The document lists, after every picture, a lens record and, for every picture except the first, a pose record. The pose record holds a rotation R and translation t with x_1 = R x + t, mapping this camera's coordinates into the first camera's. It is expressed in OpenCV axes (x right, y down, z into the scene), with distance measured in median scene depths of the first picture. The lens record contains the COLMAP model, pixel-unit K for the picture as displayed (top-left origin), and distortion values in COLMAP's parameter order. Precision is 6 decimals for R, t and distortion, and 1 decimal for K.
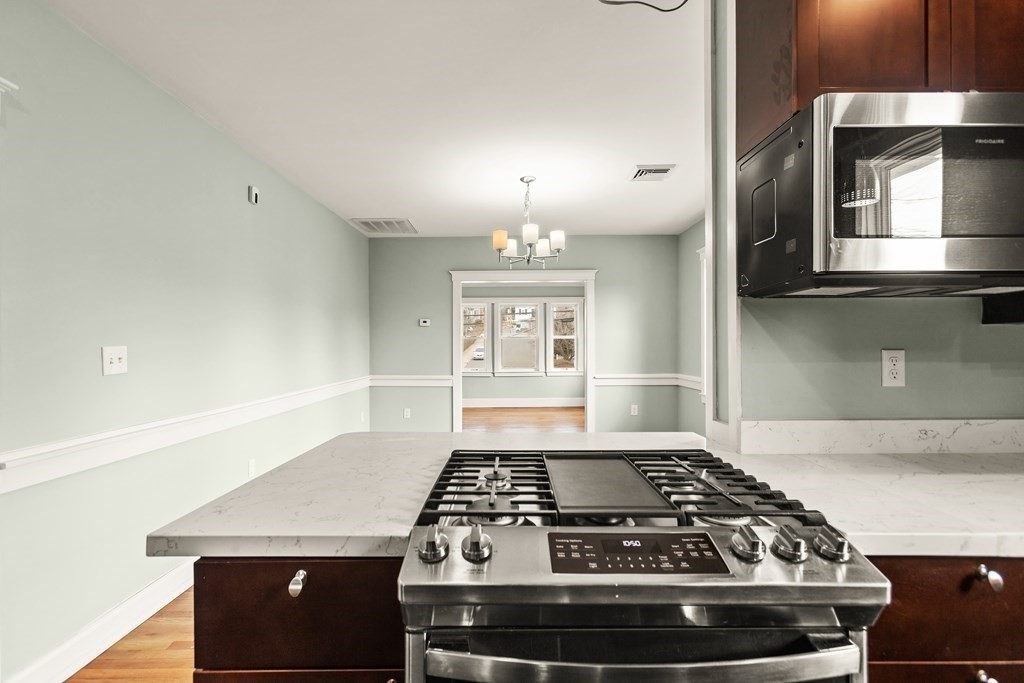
lens RADIAL K [[467.5, 0, 514.1], [0, 467.5, 339.7], [0, 0, 1]] dist [-0.014006, 0.007800]
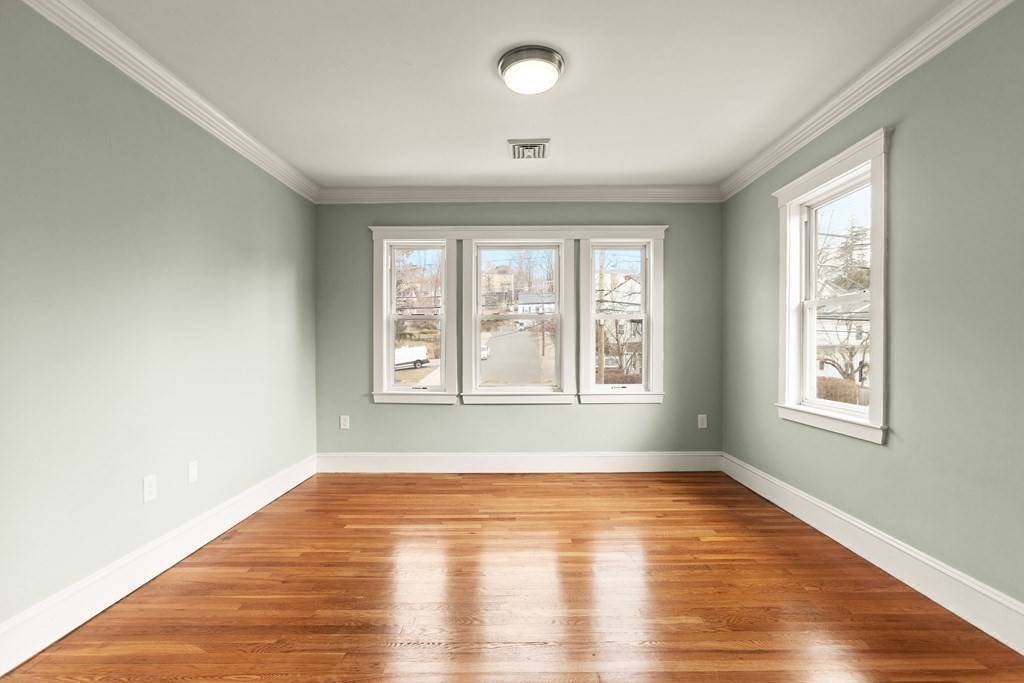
lens RADIAL K [[467.5, 0, 513.4], [0, 467.5, 350.2], [0, 0, 1]] dist [-0.014006, 0.007800]
pose [[0.999960, 0.002738, -0.008549, 0.016244], [-0.002542, 0.999733, 0.022955, 0.028526], [0.008610, -0.022932, 0.999700, 0.945388]]
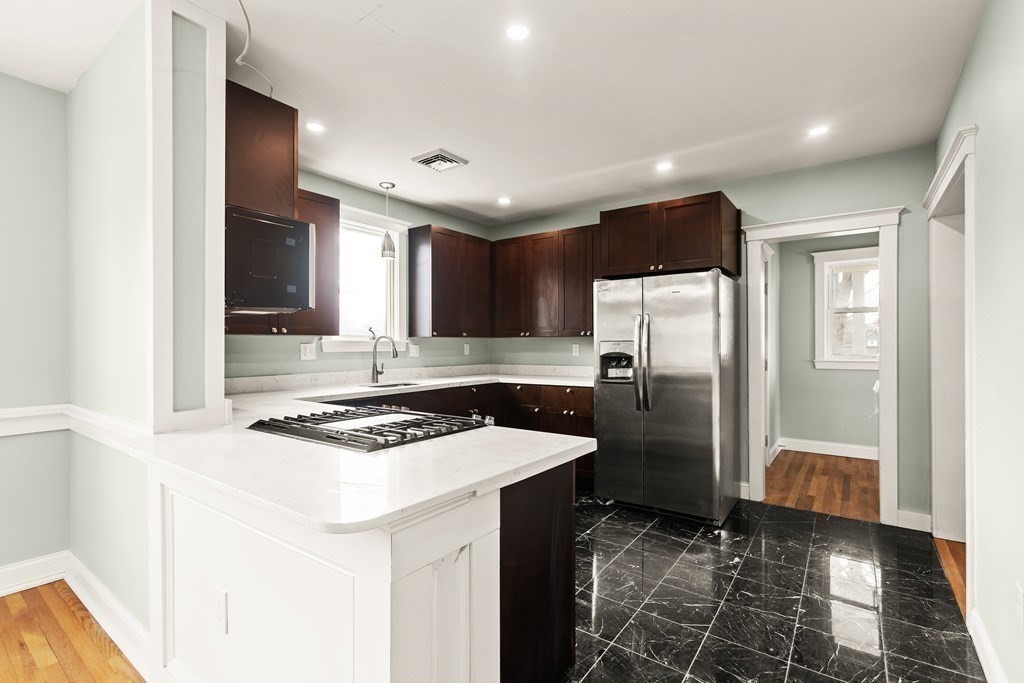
lens RADIAL K [[467.5, 0, 505.2], [0, 467.5, 346.0], [0, 0, 1]] dist [-0.014006, 0.007800]
pose [[-0.798493, 0.000585, 0.602004, -0.244291], [-0.006998, 0.999923, -0.010254, 0.007026], [-0.601964, -0.012401, -0.798427, 0.411619]]
